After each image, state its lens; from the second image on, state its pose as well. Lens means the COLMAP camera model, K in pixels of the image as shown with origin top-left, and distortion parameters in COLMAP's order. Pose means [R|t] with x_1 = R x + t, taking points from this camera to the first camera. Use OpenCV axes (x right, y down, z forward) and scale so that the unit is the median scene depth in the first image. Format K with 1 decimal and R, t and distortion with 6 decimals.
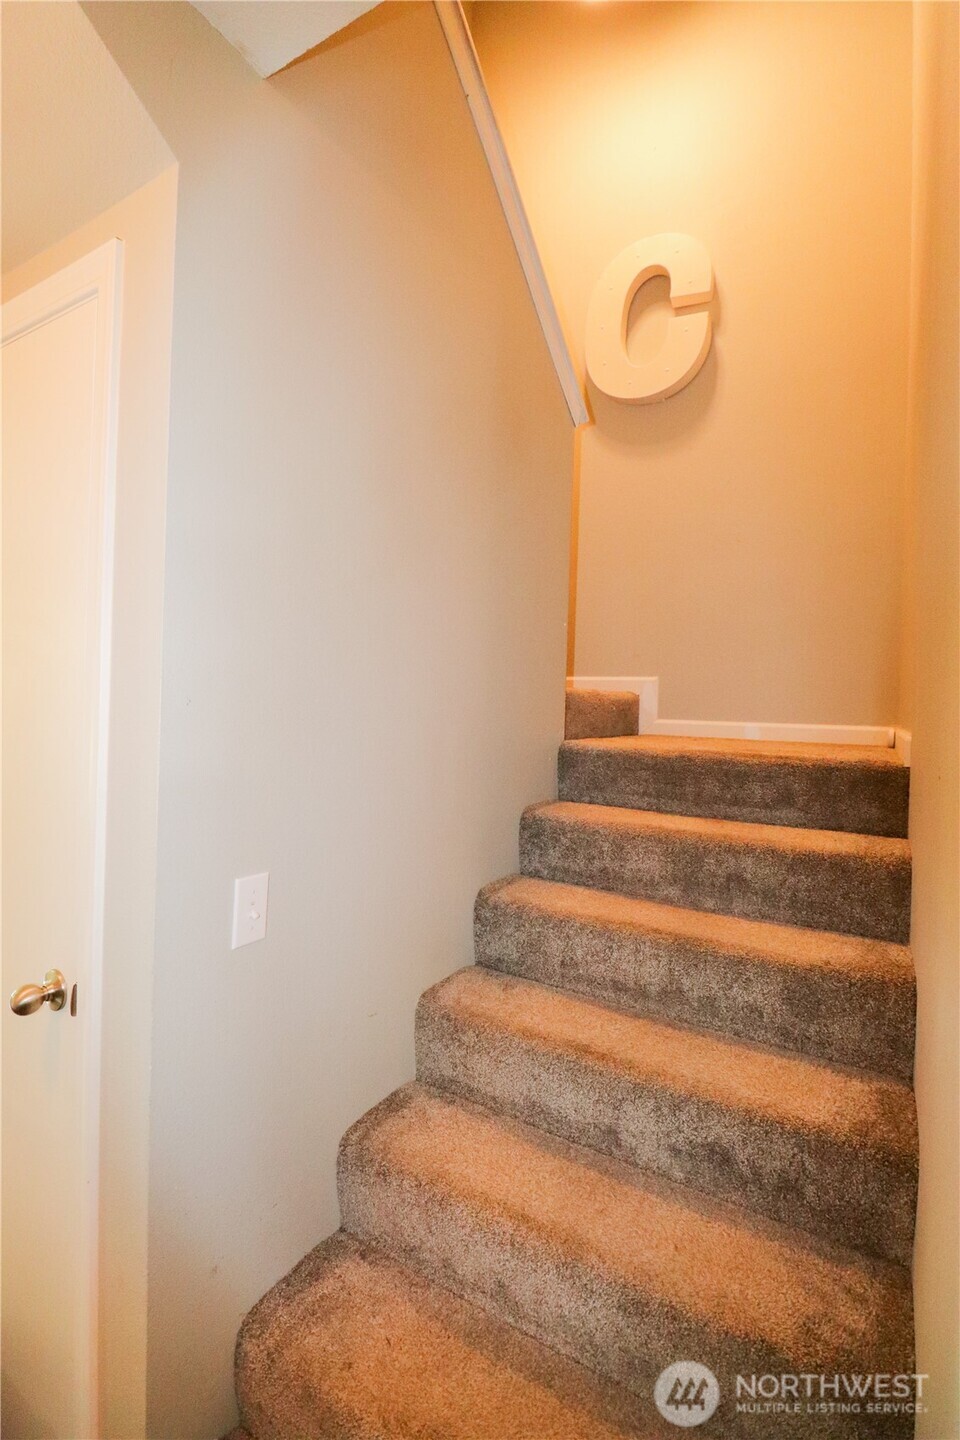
lens RADIAL K [[682.3, 0, 480.0], [0, 682.3, 720.0], [0, 0, 1]] dist [-0.002069, -0.000461]
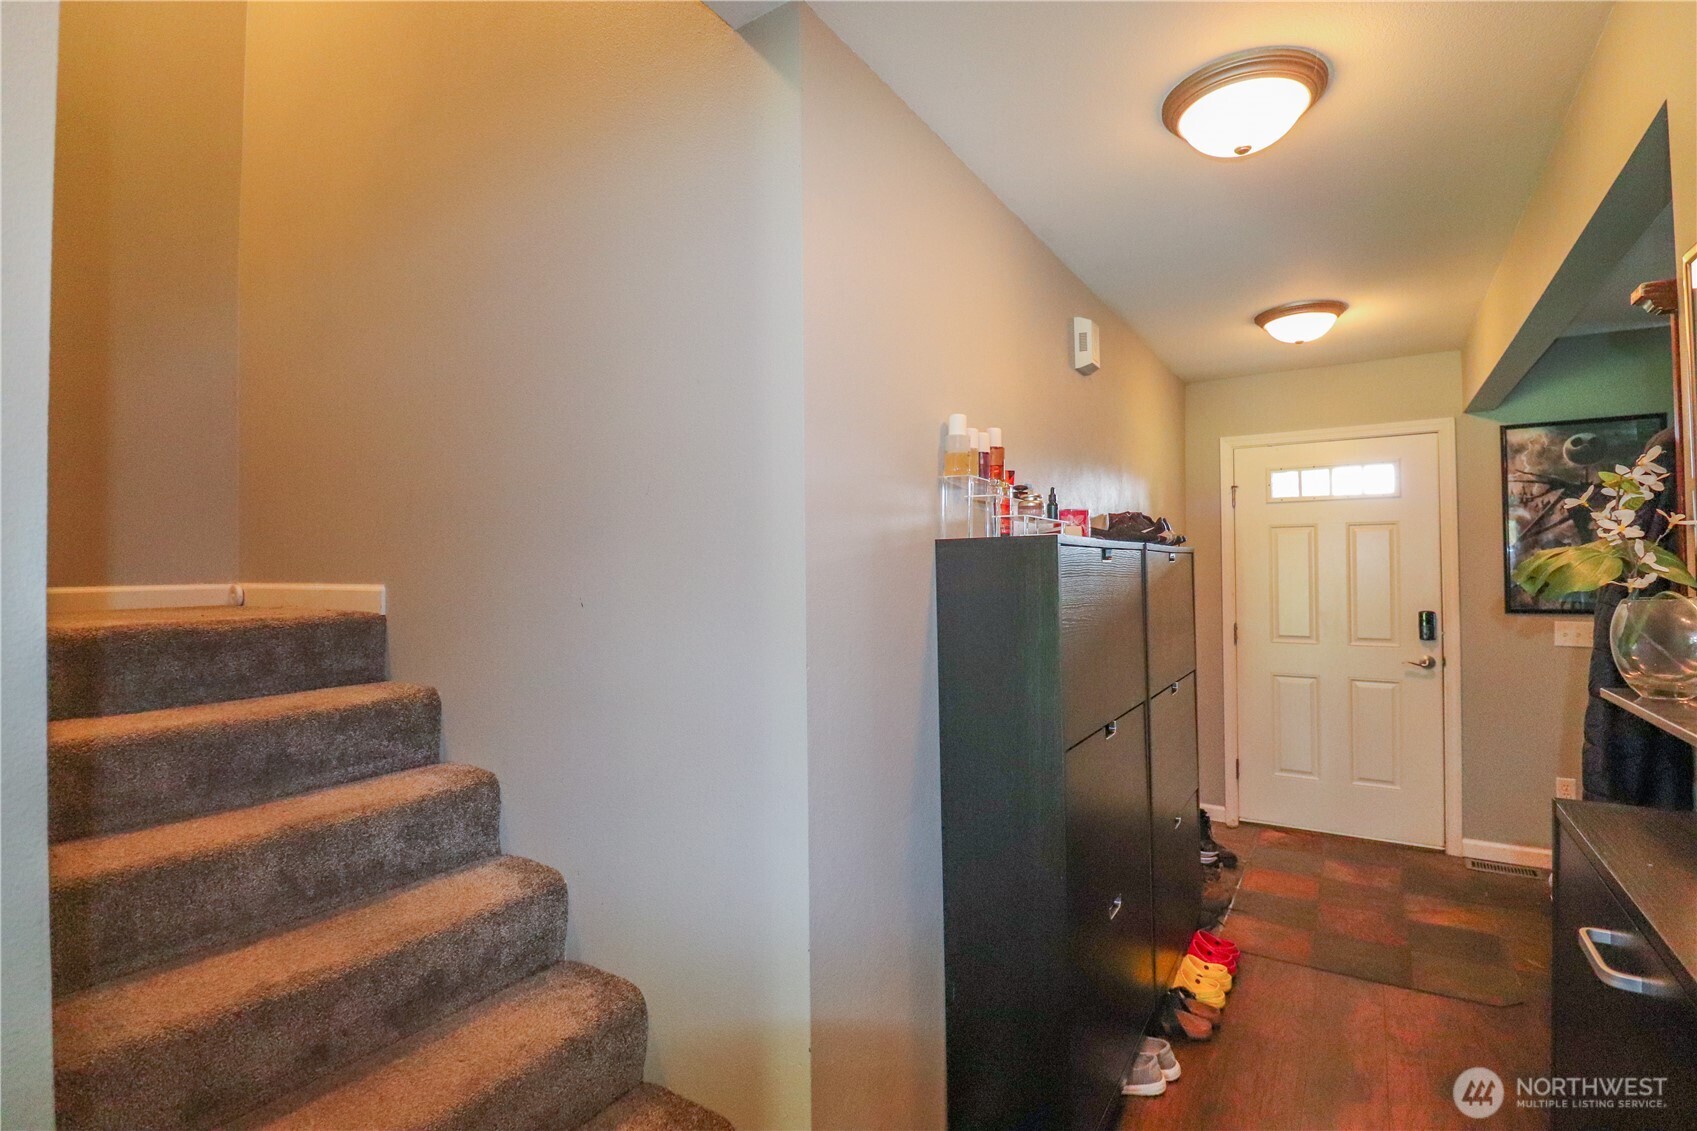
lens RADIAL K [[804.1, 0, 848.5], [0, 804.1, 565.5], [0, 0, 1]] dist [-0.002069, -0.000461]
pose [[0.046671, -0.031541, 0.998412, -0.640693], [0.038186, 0.998827, 0.029769, -0.021358], [-0.998180, 0.036736, 0.047821, 0.197553]]
